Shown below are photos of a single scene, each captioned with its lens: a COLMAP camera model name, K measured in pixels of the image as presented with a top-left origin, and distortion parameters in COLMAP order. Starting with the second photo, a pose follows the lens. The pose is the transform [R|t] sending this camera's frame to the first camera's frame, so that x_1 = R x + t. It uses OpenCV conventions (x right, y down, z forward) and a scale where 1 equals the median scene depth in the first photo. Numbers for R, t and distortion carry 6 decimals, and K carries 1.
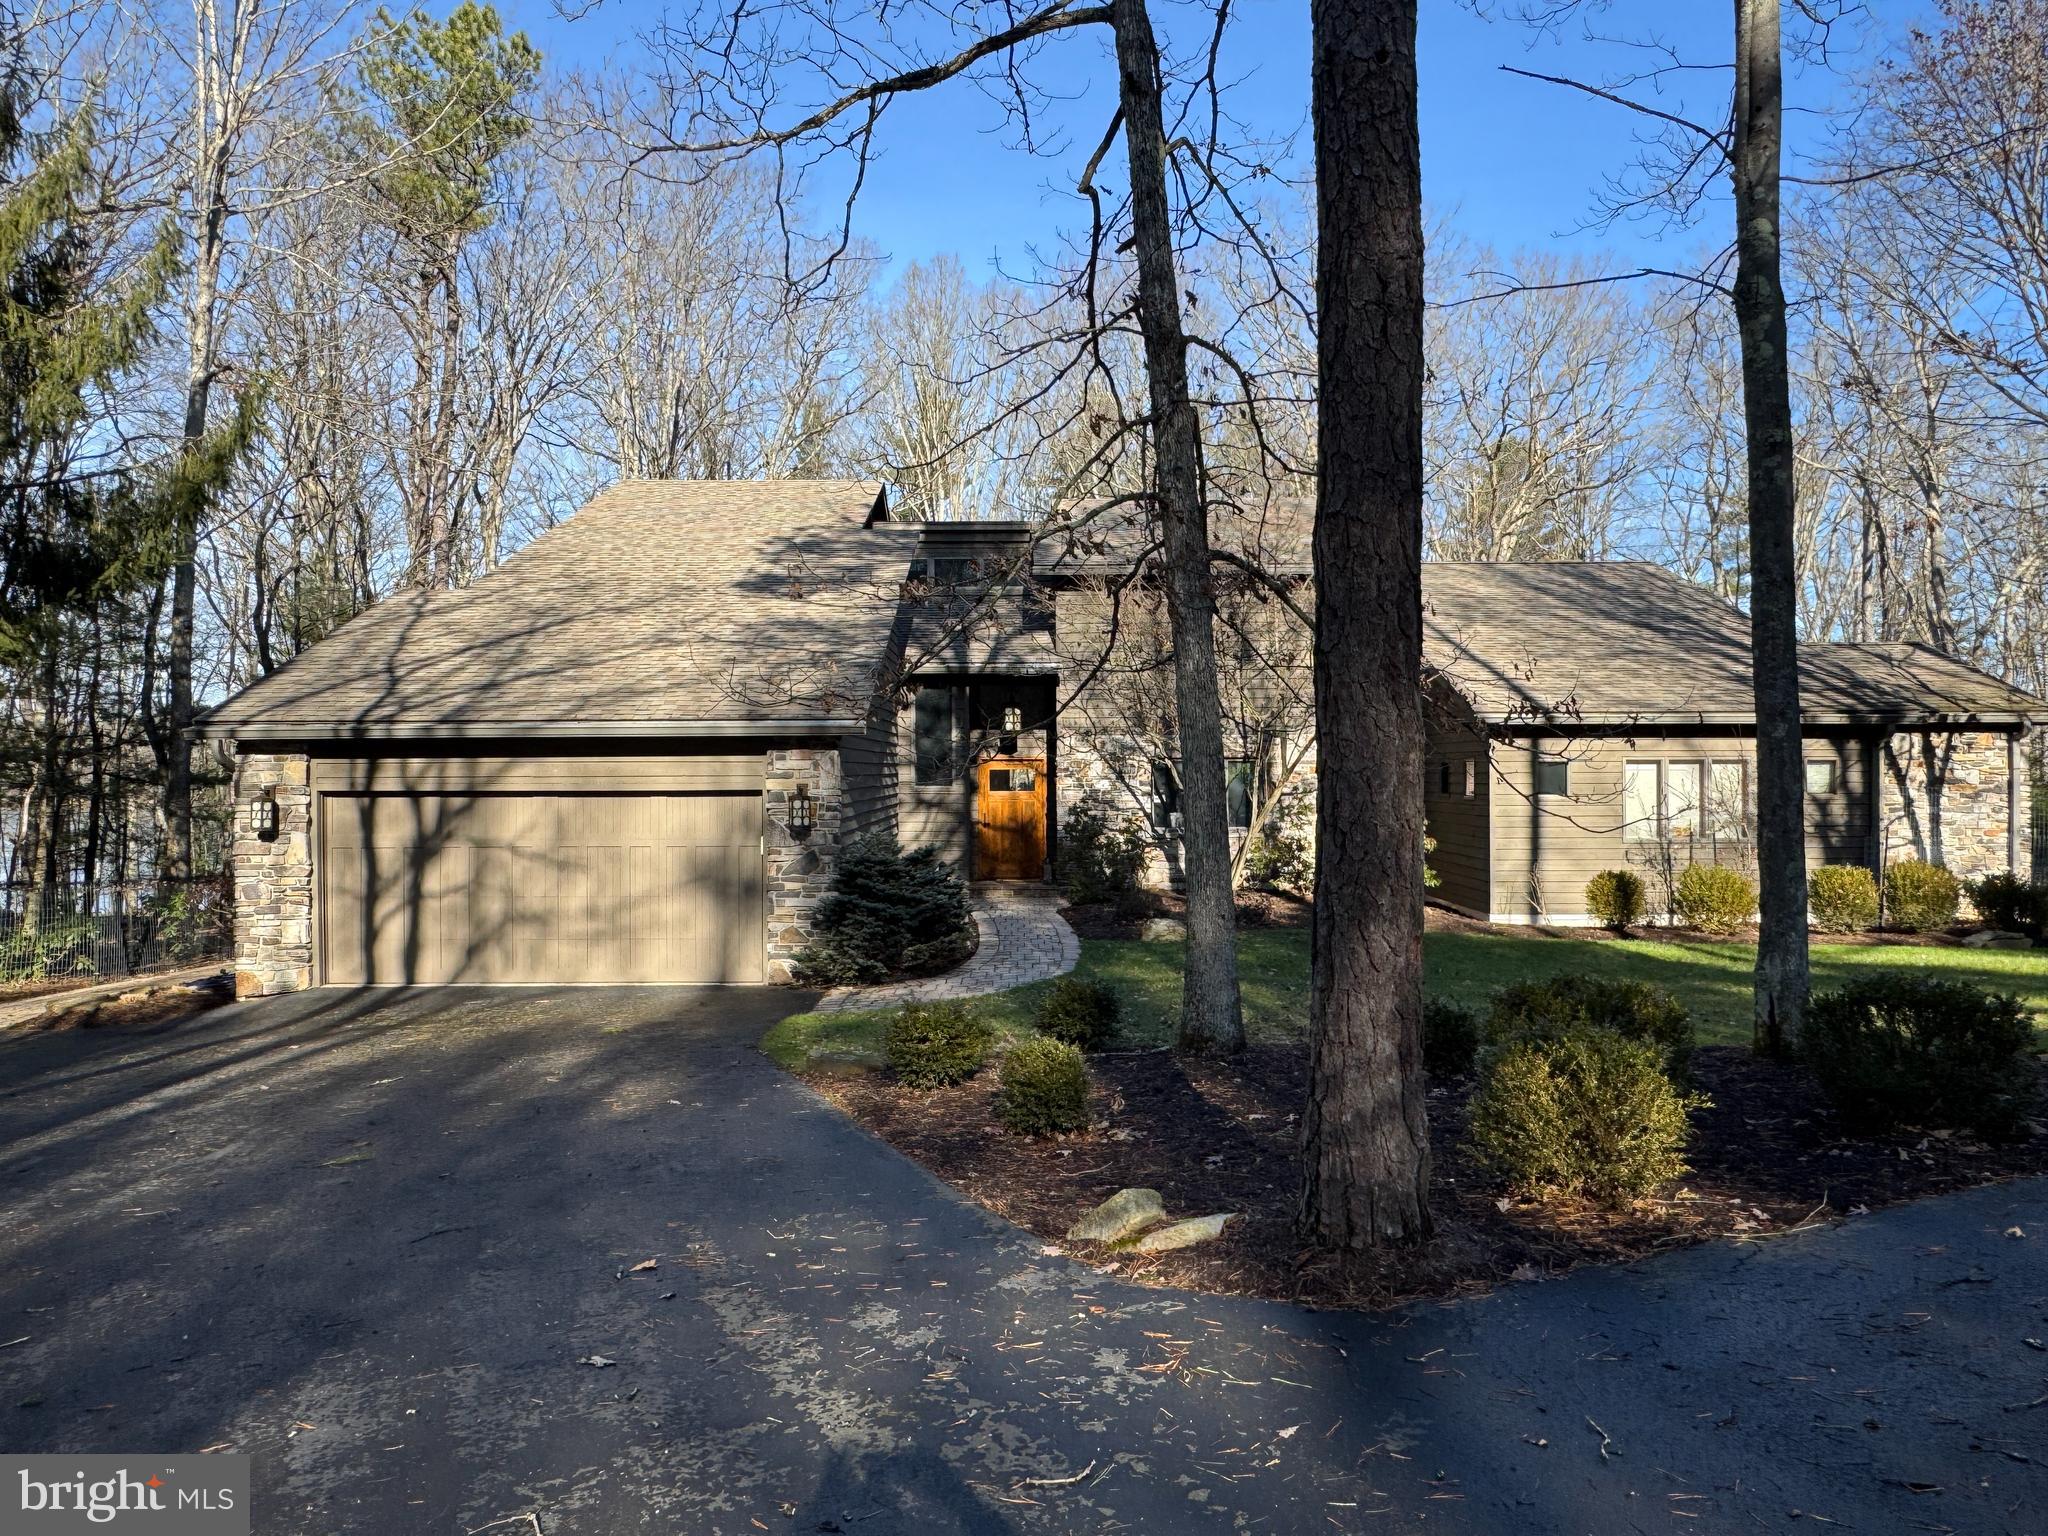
lens RADIAL K [[1394.9, 0, 1024.0], [0, 1394.9, 768.0], [0, 0, 1]] dist [0.005865, 0.002306]
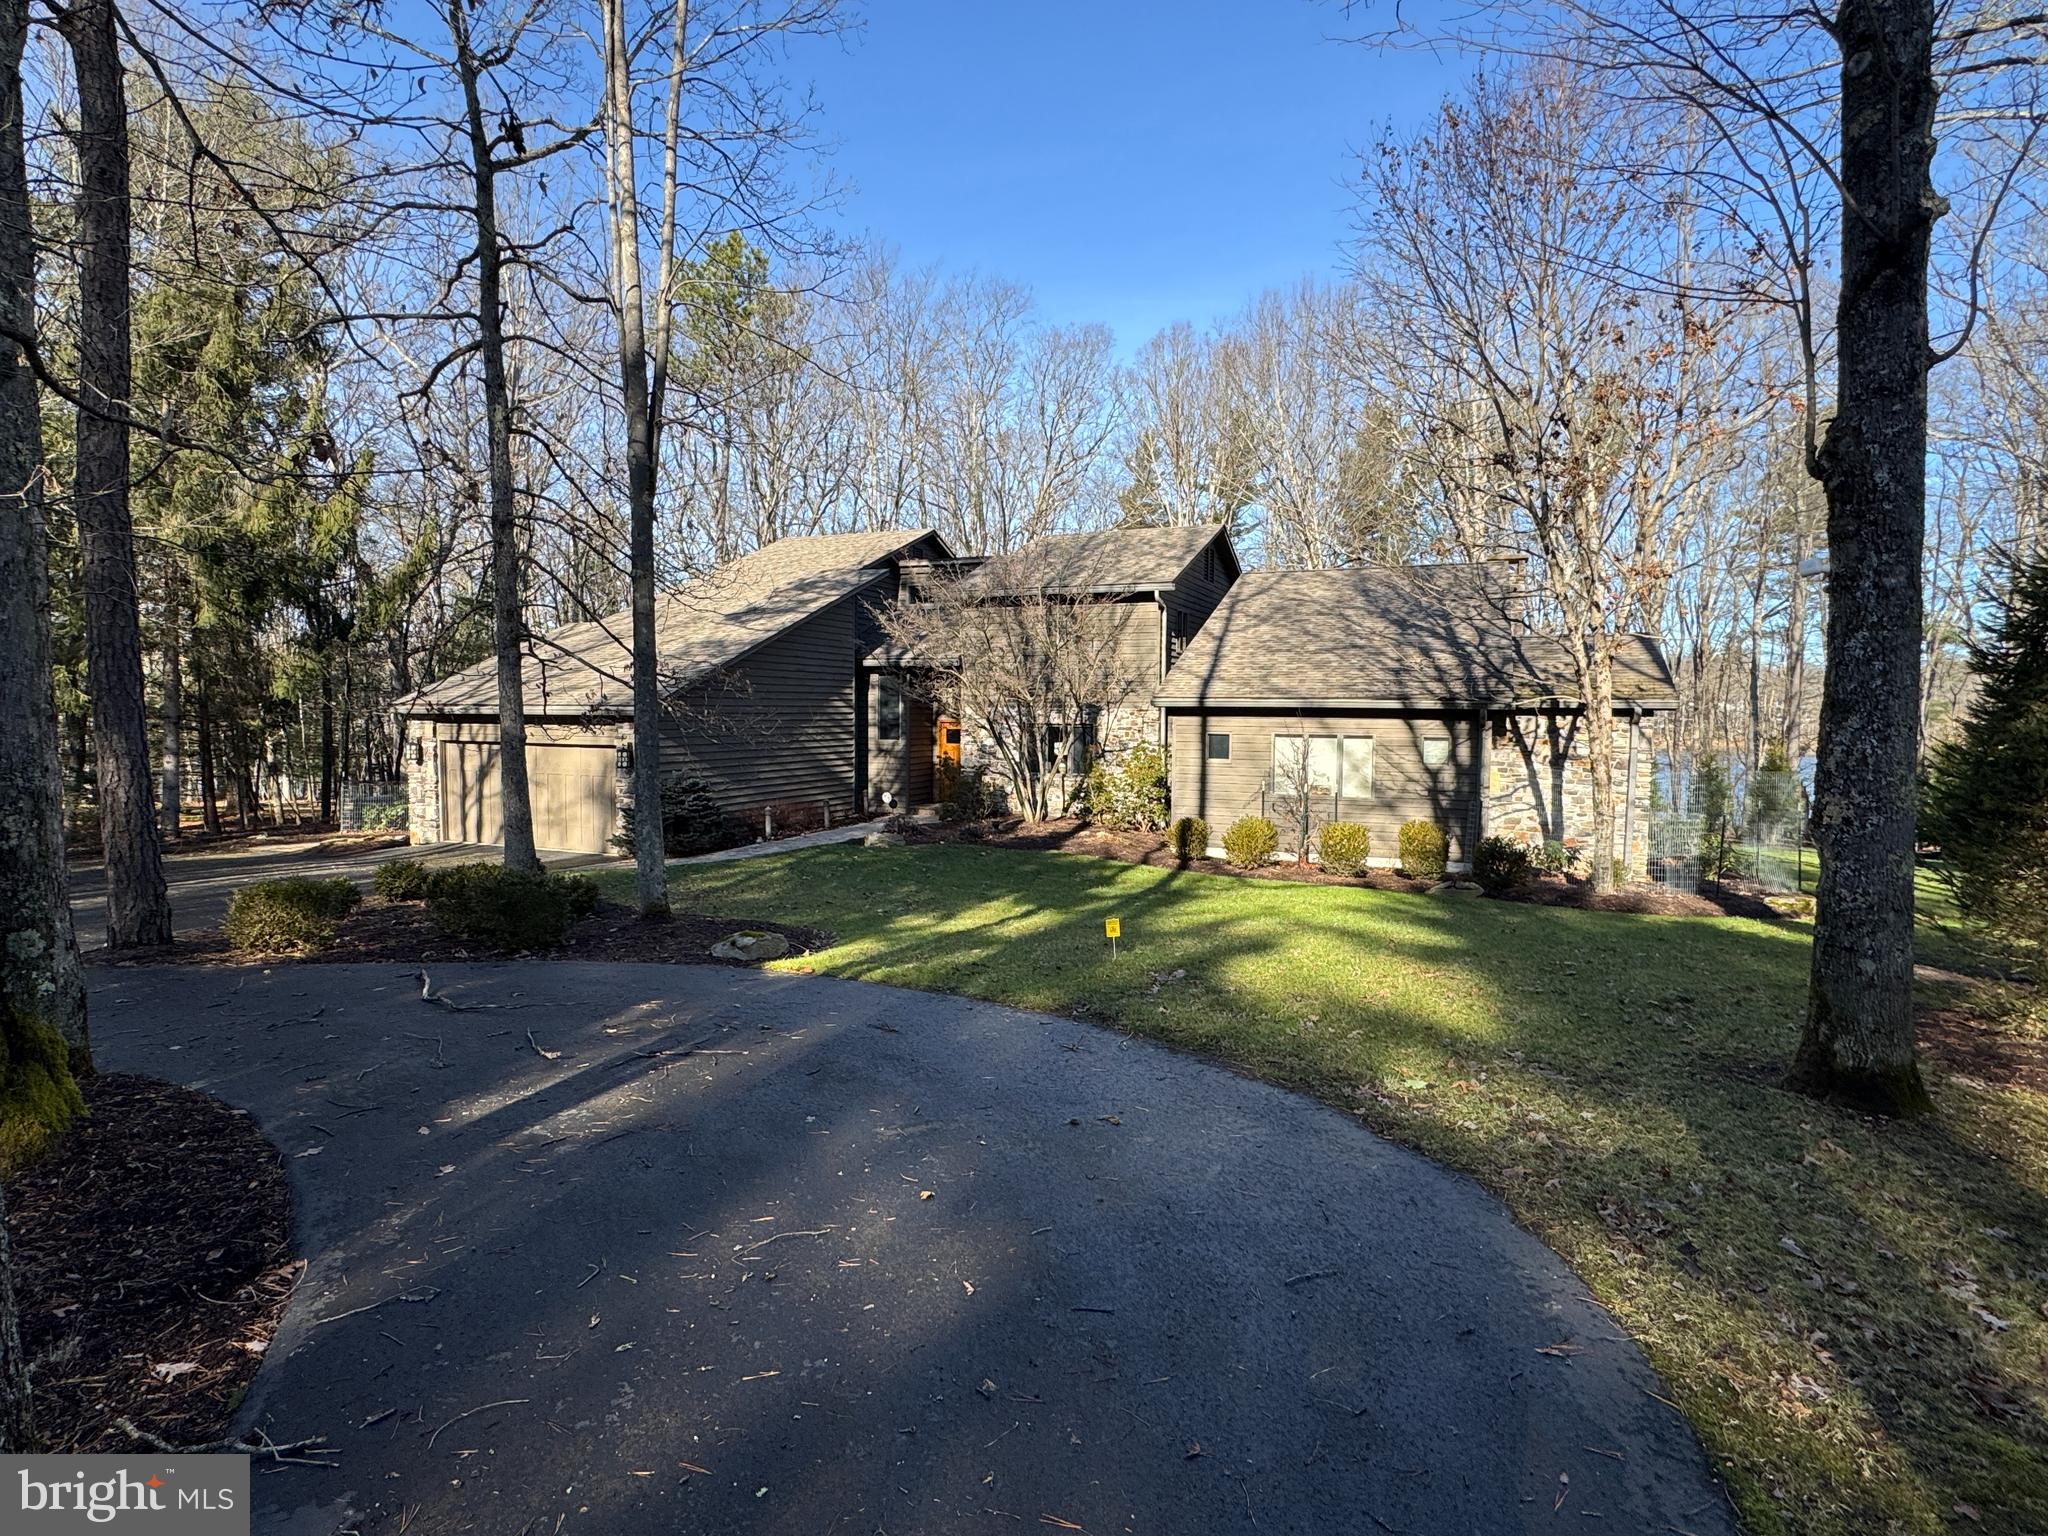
lens RADIAL K [[1085.4, 0, 1024.9], [0, 1085.4, 763.2], [0, 0, 1]] dist [0.007134, 0.001182]
pose [[0.910181, 0.031950, -0.412977, 0.620304], [-0.010425, 0.998472, 0.054271, -0.030323], [0.414080, -0.045091, 0.909123, -0.020136]]
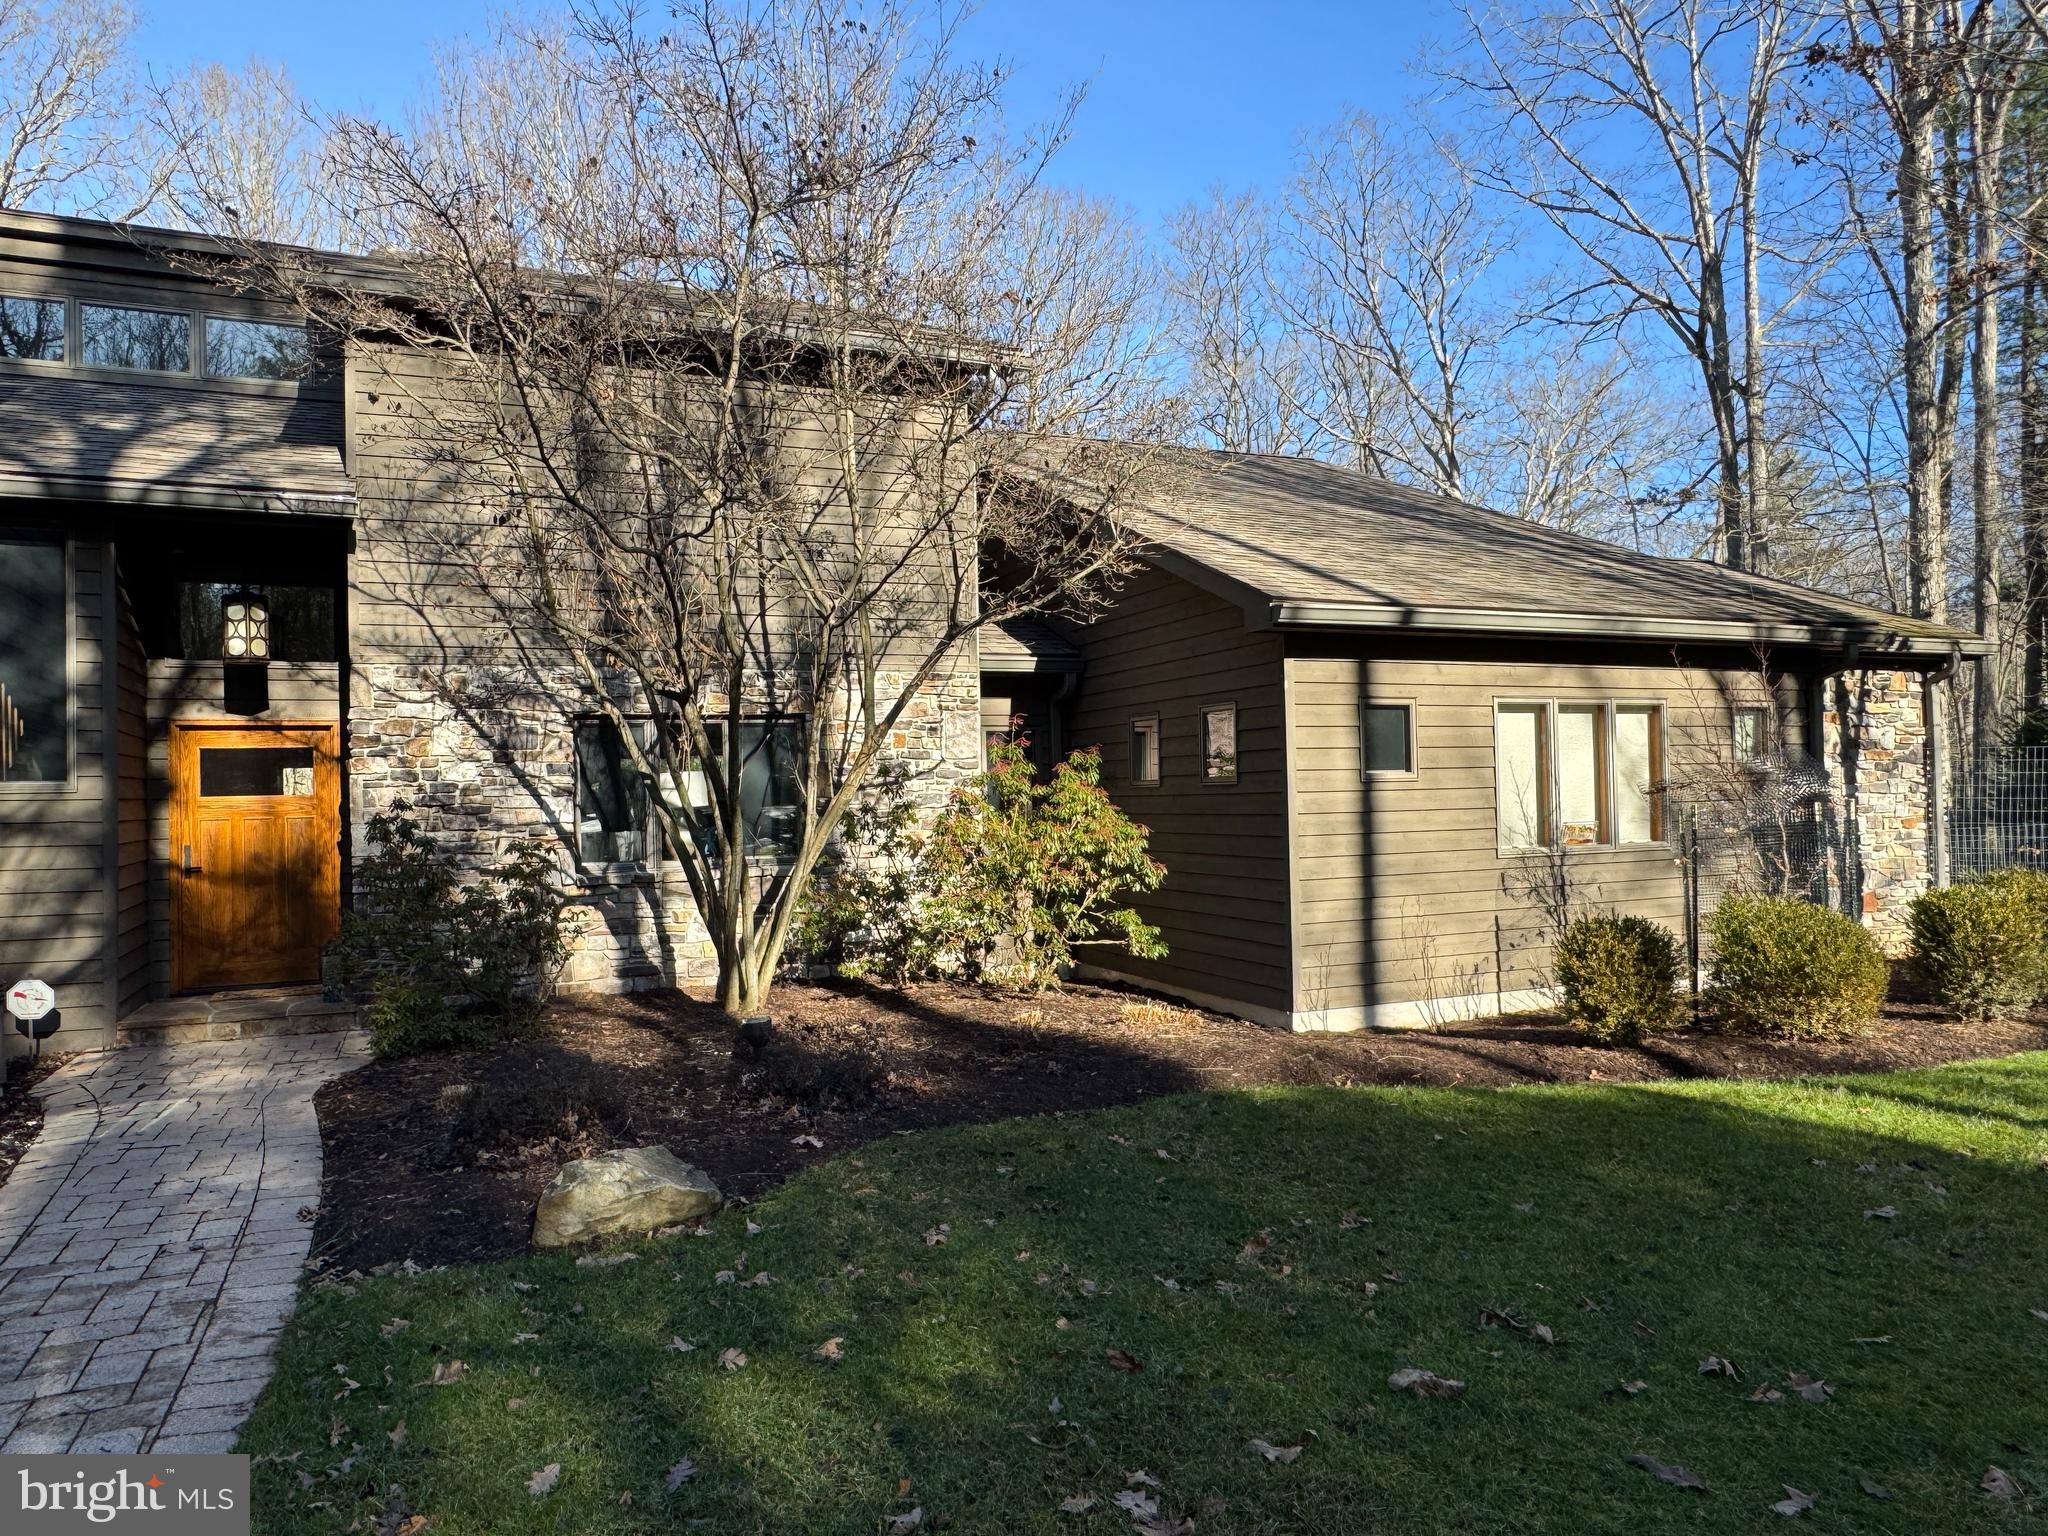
lens RADIAL K [[1354.0, 0, 1015.2], [0, 1354.0, 765.5], [0, 0, 1]] dist [-0.007815, 0.003456]
pose [[0.921283, -0.009330, 0.388781, 0.056285], [0.019484, 0.999564, -0.022183, 0.025163], [-0.388405, 0.028012, 0.921063, 0.577381]]
